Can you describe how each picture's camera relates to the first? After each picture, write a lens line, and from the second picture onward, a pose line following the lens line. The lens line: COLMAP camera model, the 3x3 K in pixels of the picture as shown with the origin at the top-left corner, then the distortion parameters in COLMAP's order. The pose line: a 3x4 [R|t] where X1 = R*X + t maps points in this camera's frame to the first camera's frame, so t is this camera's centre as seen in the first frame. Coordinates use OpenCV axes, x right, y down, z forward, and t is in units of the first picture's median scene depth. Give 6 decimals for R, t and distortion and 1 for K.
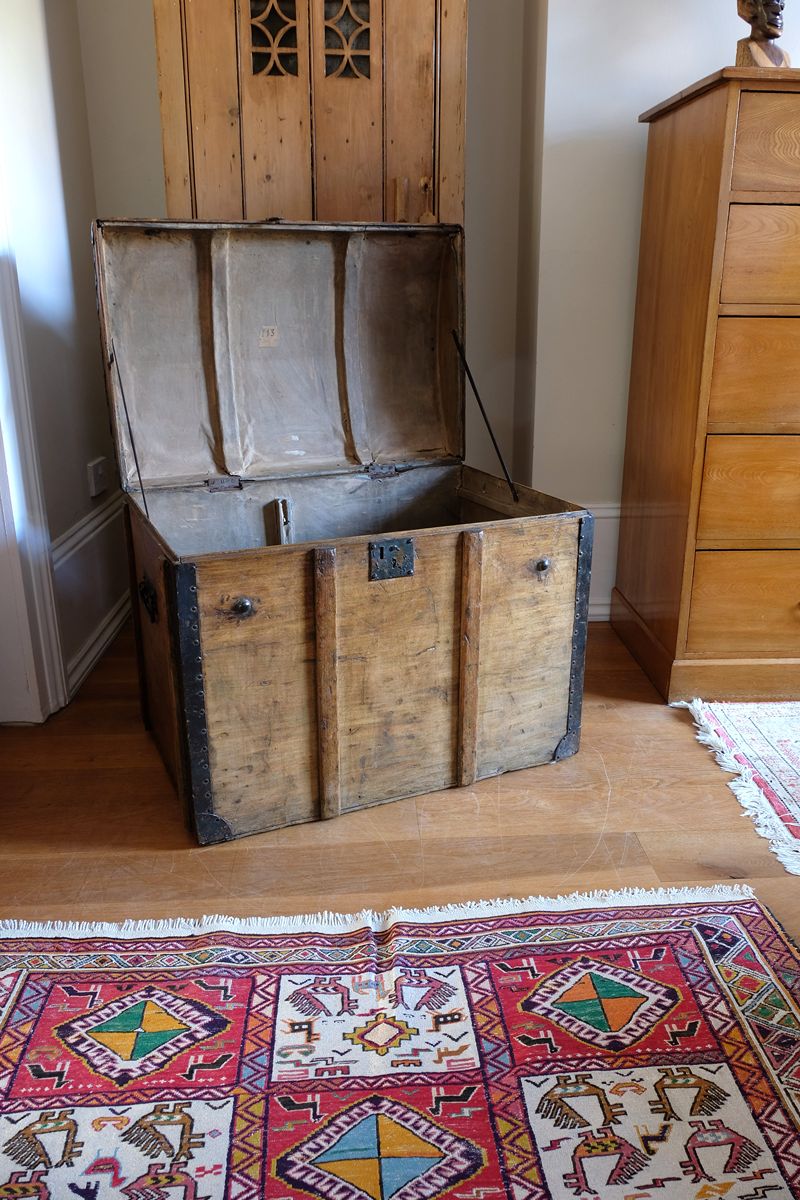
lens RADIAL K [[909.9, 0, 406.9], [0, 909.9, 610.8], [0, 0, 1]] dist [-0.019632, 0.006499]
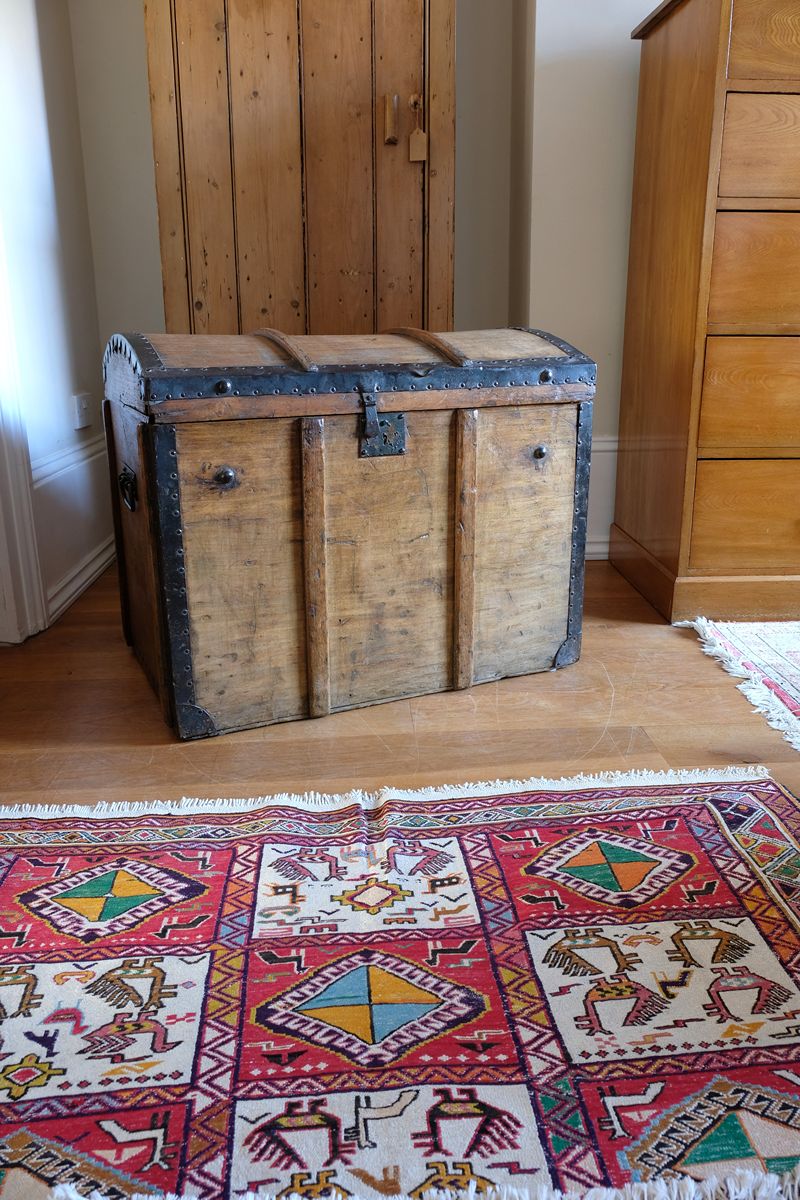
lens RADIAL K [[909.9, 0, 405.7], [0, 909.9, 604.2], [0, 0, 1]] dist [-0.019632, 0.006499]
pose [[0.999964, -0.006463, 0.005485, 0.001407], [0.006663, 0.999282, -0.037296, 0.152394], [-0.005240, 0.037331, 0.999289, 0.050735]]
